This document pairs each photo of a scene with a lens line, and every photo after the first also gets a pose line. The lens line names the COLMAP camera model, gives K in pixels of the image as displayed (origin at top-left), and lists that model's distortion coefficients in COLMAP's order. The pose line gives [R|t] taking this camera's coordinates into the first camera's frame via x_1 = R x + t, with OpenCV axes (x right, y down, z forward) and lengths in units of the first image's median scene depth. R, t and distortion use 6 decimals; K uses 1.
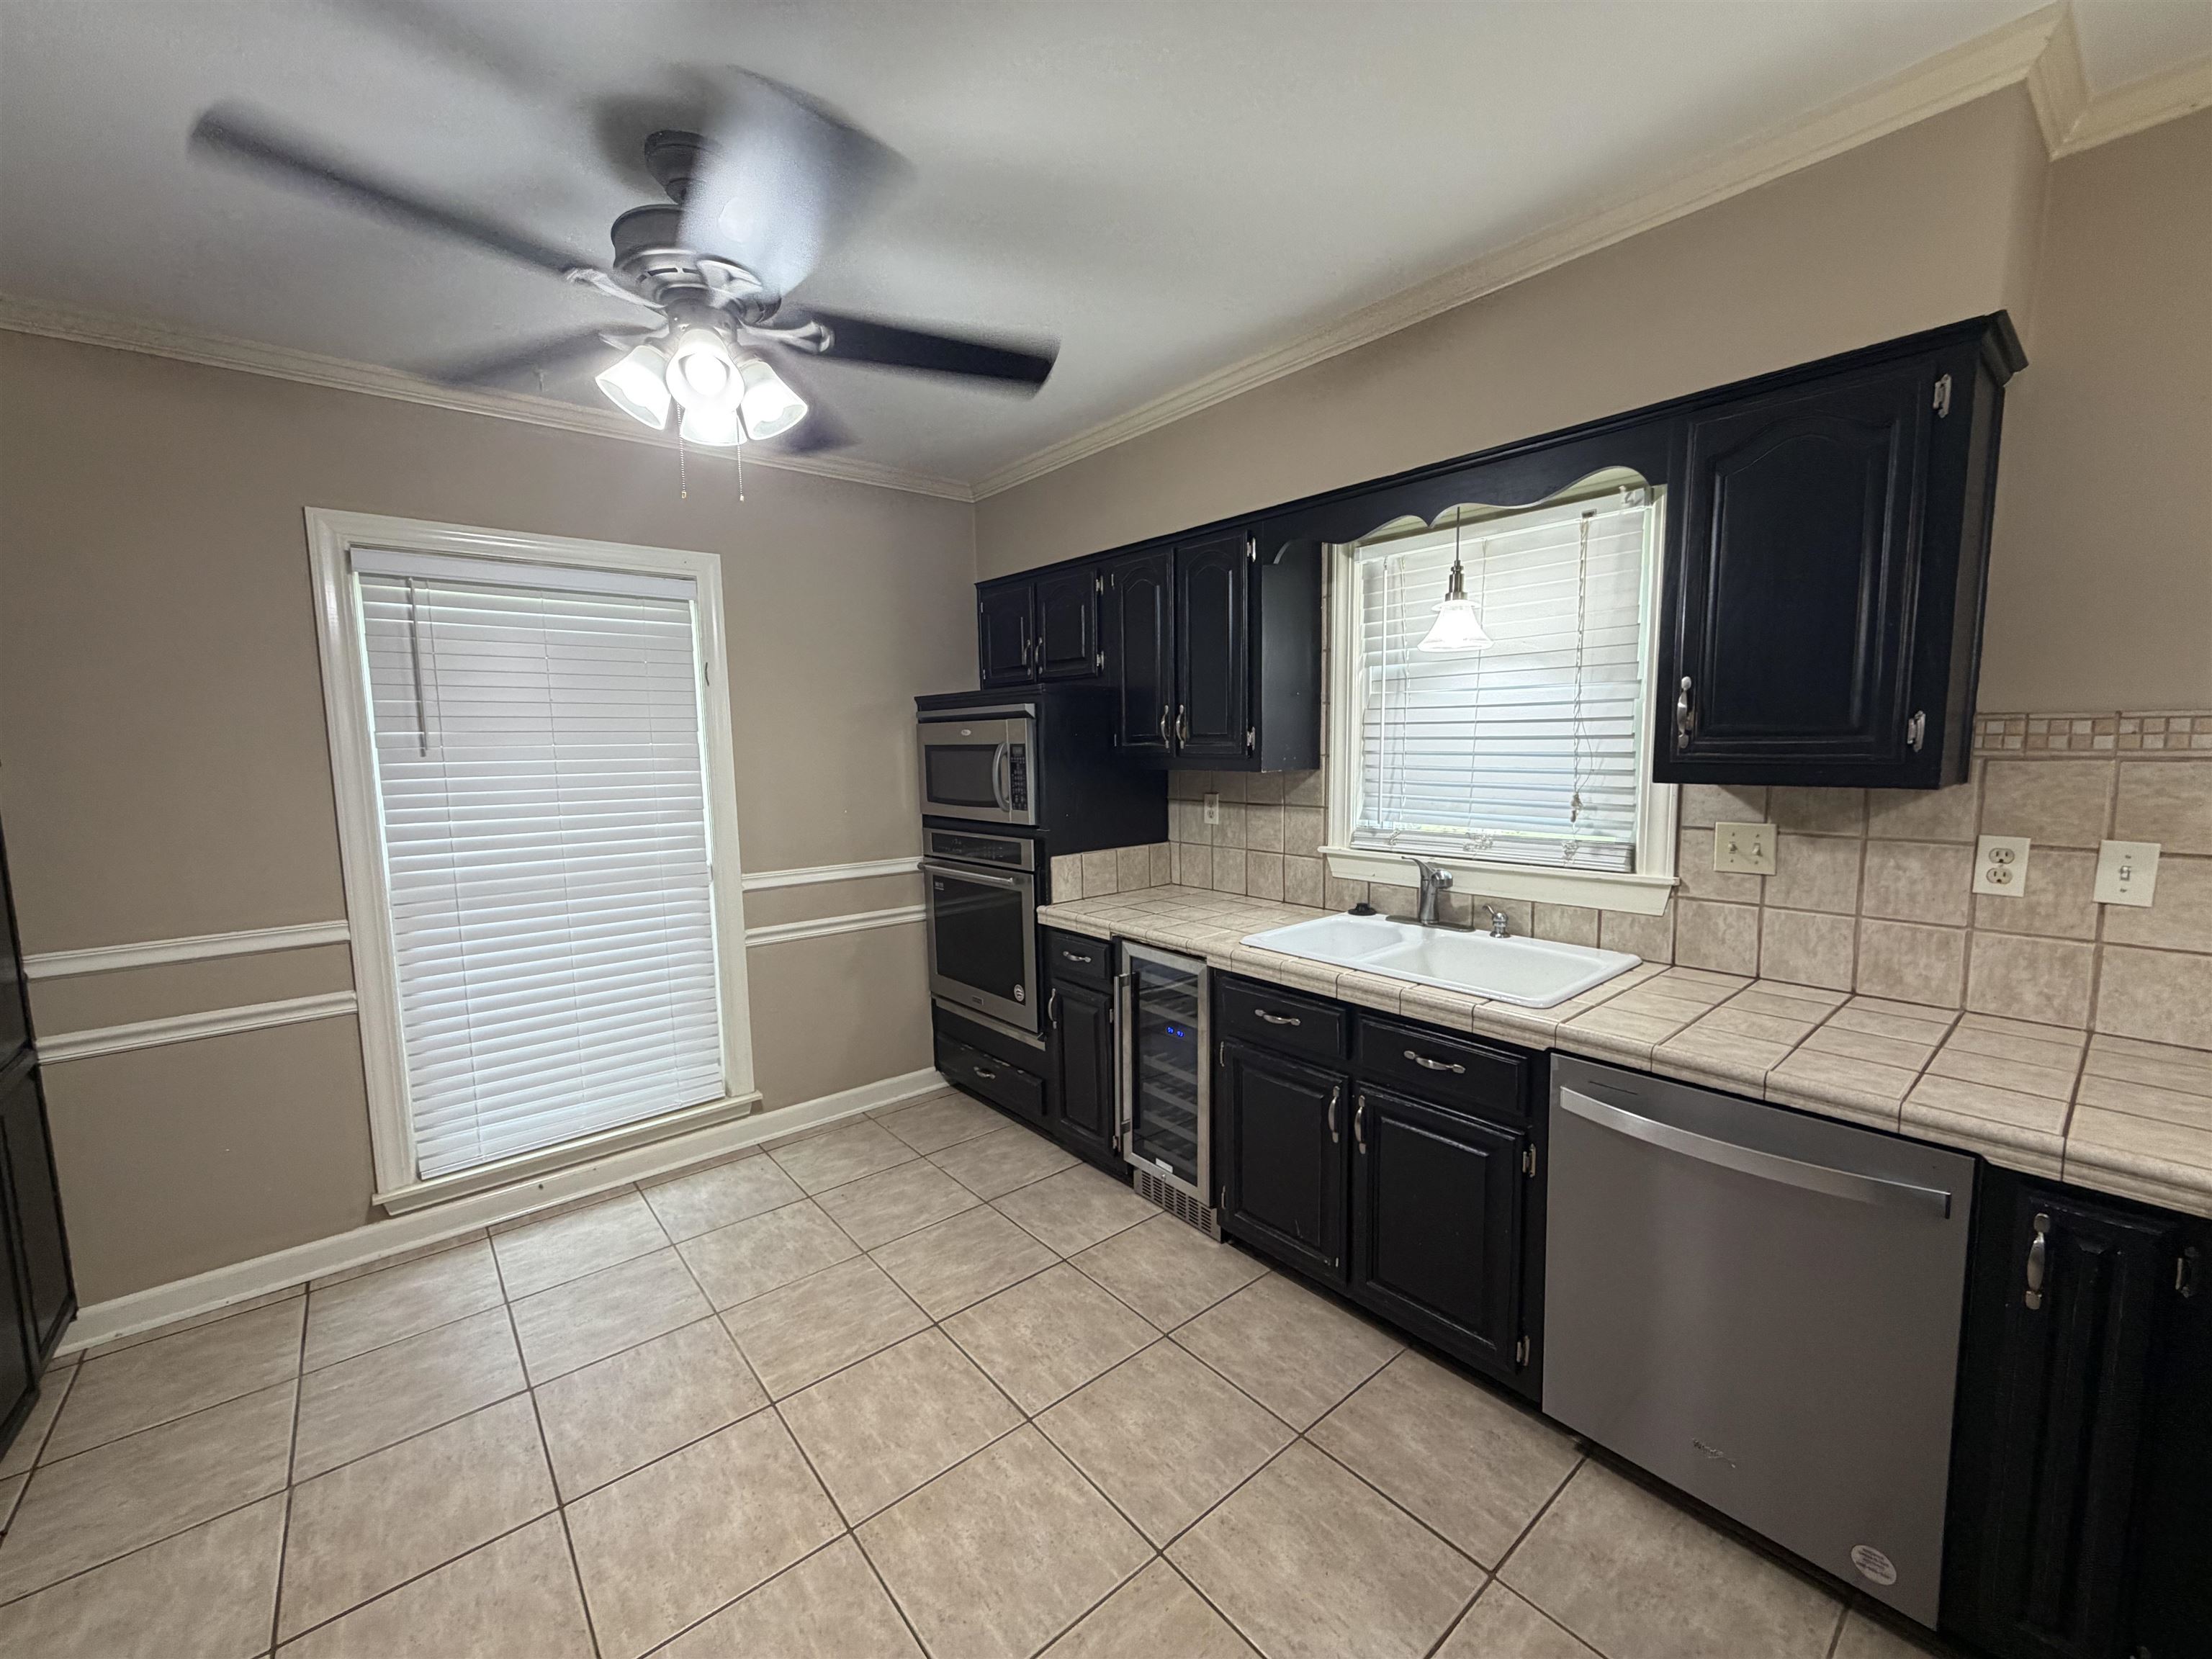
lens RADIAL K [[883.8, 0, 1099.2], [0, 883.8, 831.3], [0, 0, 1]] dist [-0.000679, -0.000044]
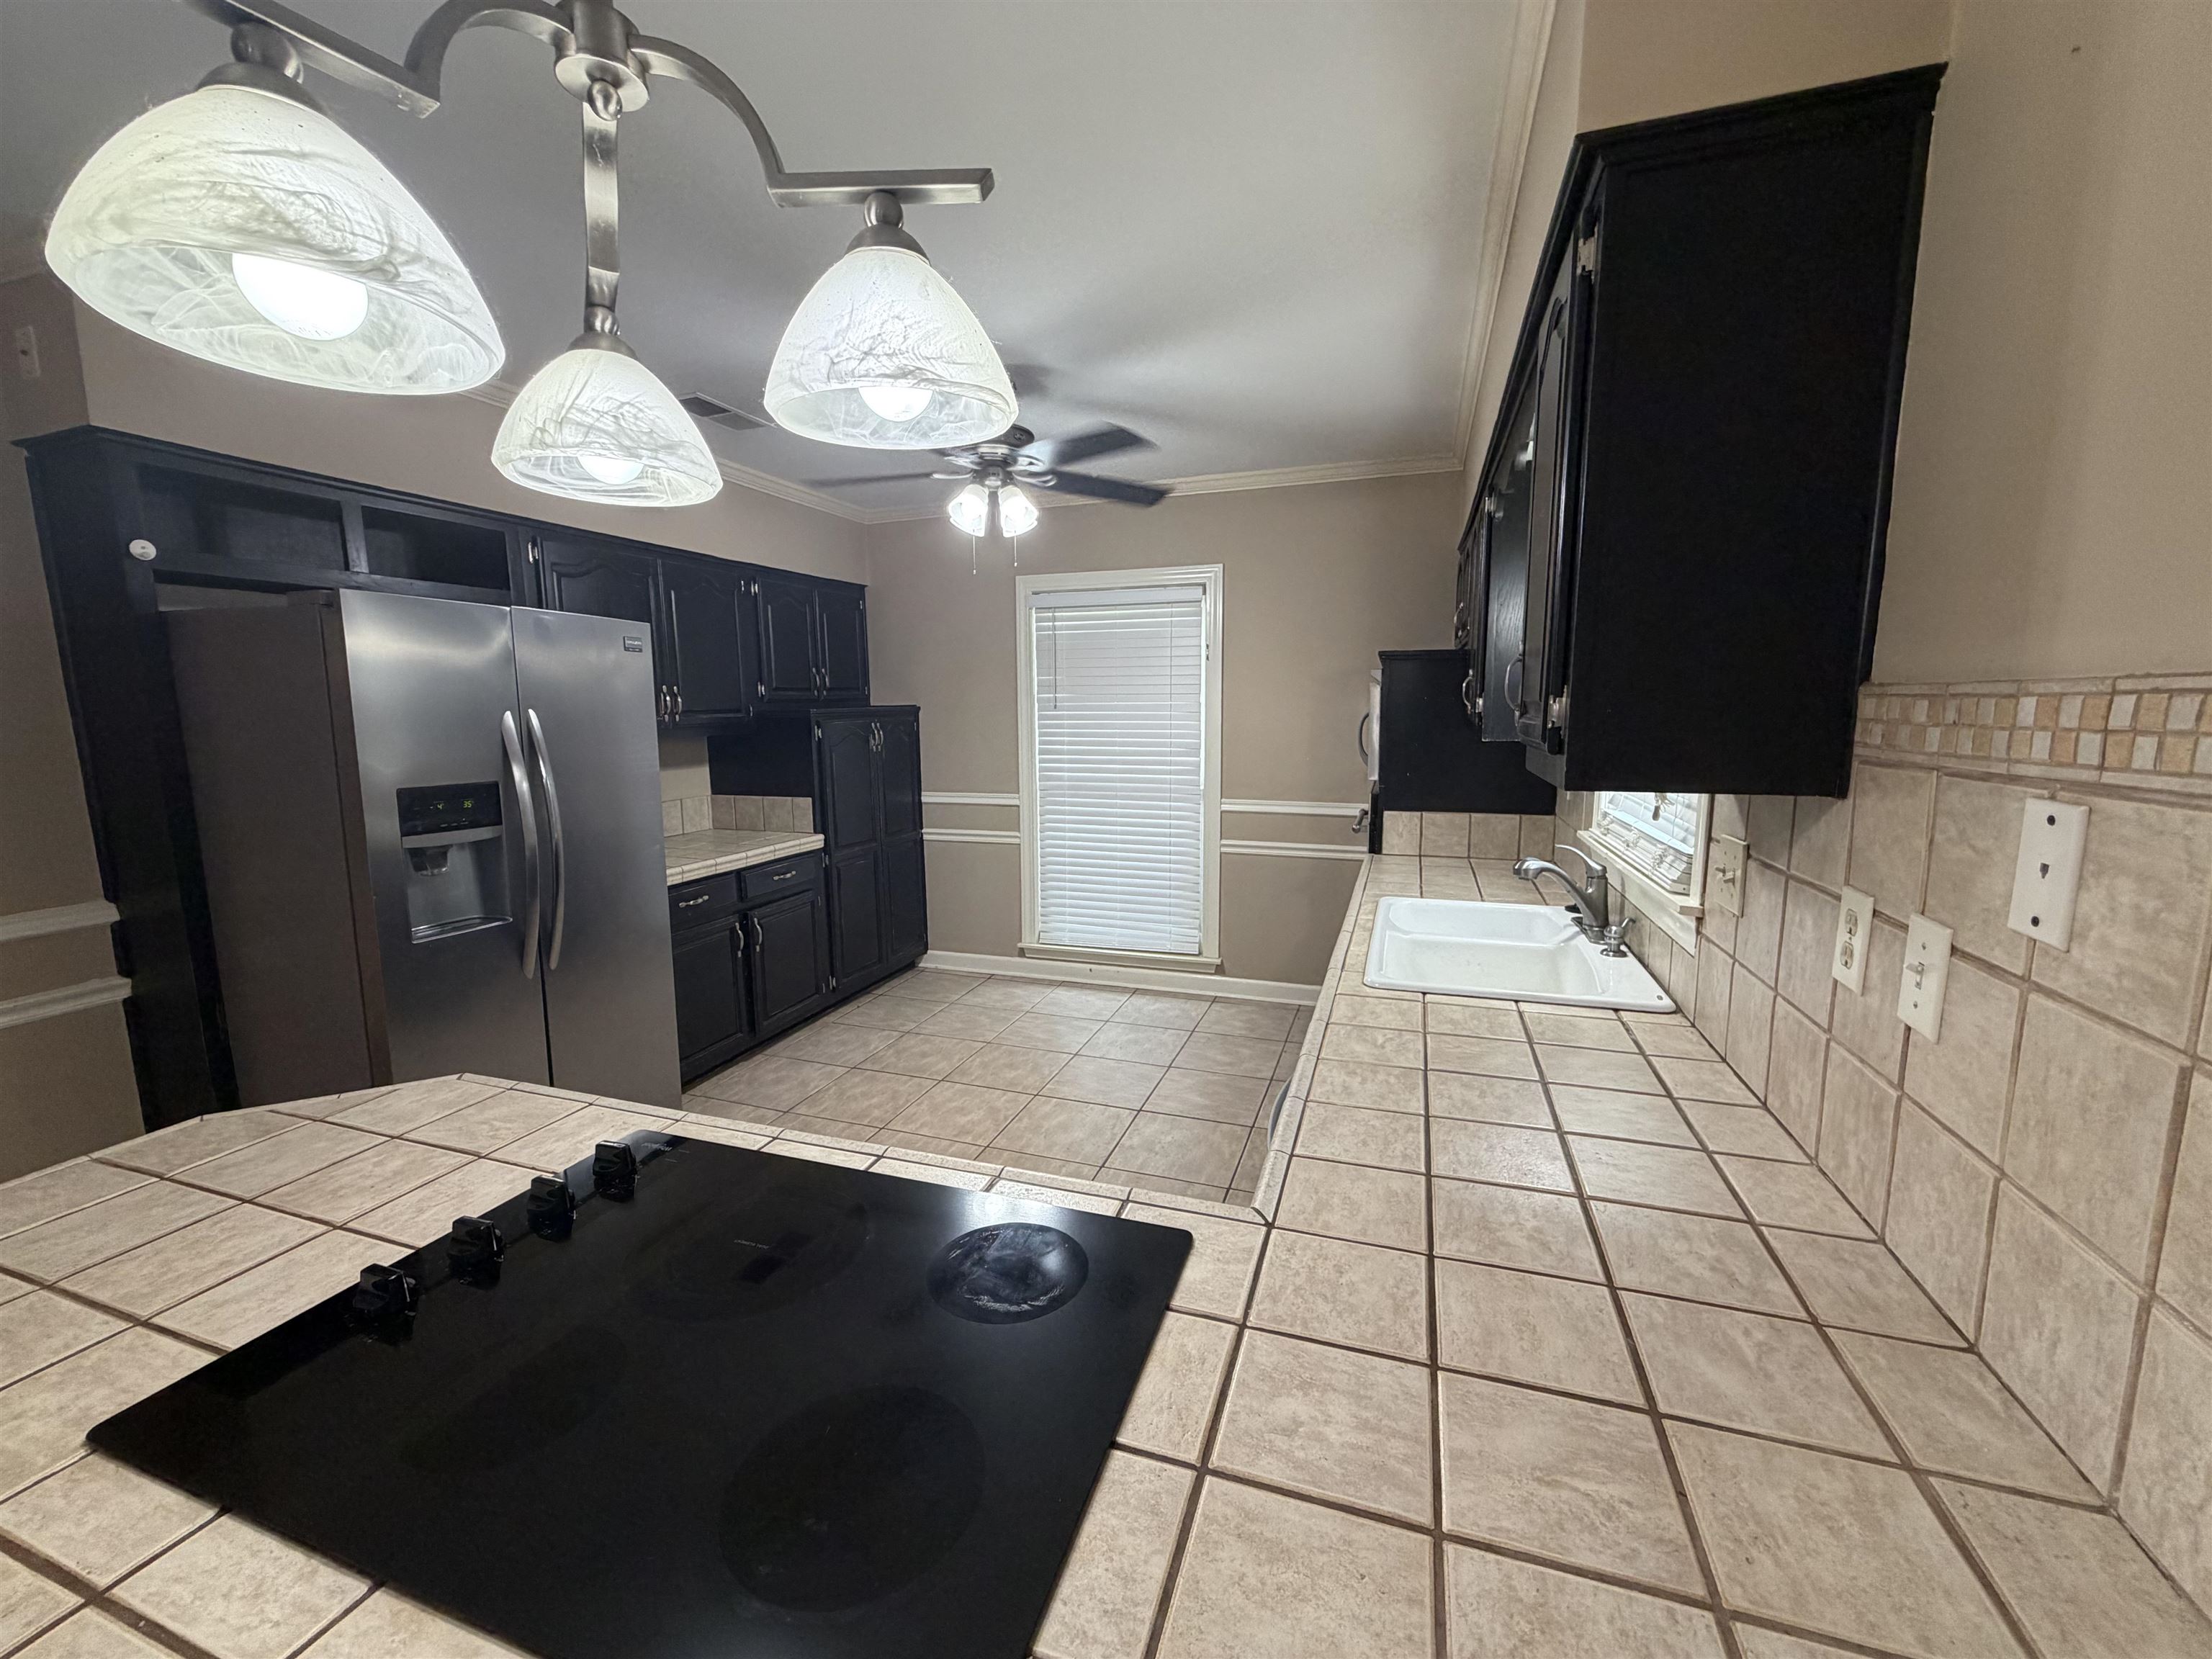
lens RADIAL K [[883.8, 0, 1099.2], [0, 883.8, 831.3], [0, 0, 1]] dist [-0.000679, -0.000044]
pose [[0.511427, 0.135967, -0.848502, 0.828699], [-0.090940, 0.990422, 0.103895, -0.032851], [0.854501, 0.024028, 0.518893, 0.160859]]
